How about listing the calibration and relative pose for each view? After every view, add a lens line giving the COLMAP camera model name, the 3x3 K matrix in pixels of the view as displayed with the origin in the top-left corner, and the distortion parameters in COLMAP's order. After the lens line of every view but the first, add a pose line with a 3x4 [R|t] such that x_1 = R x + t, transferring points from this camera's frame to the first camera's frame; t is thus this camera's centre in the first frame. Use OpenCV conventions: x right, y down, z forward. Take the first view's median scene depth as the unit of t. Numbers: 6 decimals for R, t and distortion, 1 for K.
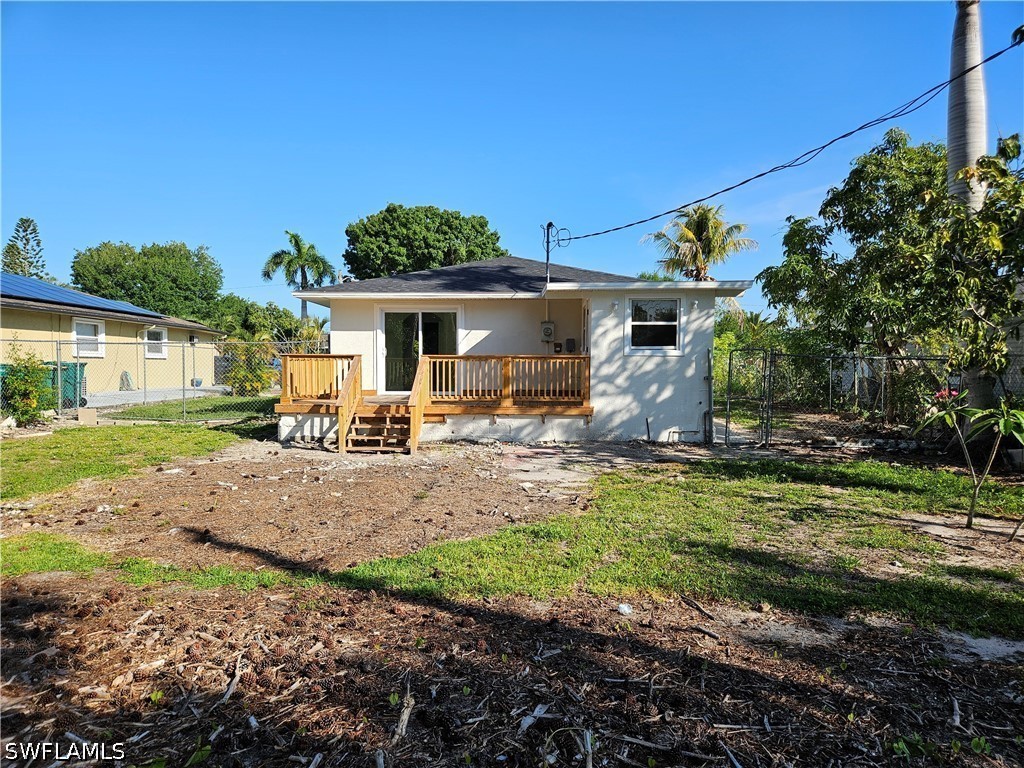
lens RADIAL K [[682.9, 0, 508.2], [0, 682.9, 385.8], [0, 0, 1]] dist [0.075942, -0.066353]
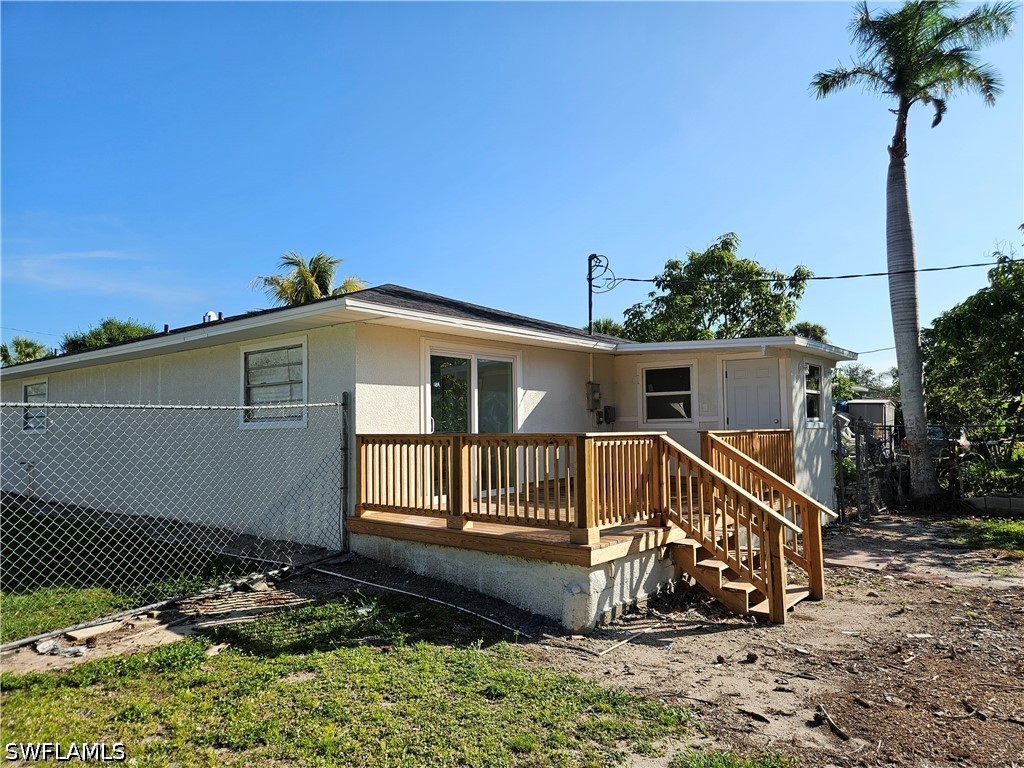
lens RADIAL K [[682.9, 0, 509.1], [0, 682.9, 383.3], [0, 0, 1]] dist [0.075942, -0.066353]
pose [[0.599427, 0.040737, 0.799392, -0.848472], [0.039429, 0.995989, -0.080321, -0.052847], [-0.799458, 0.079666, 0.595416, 0.897780]]
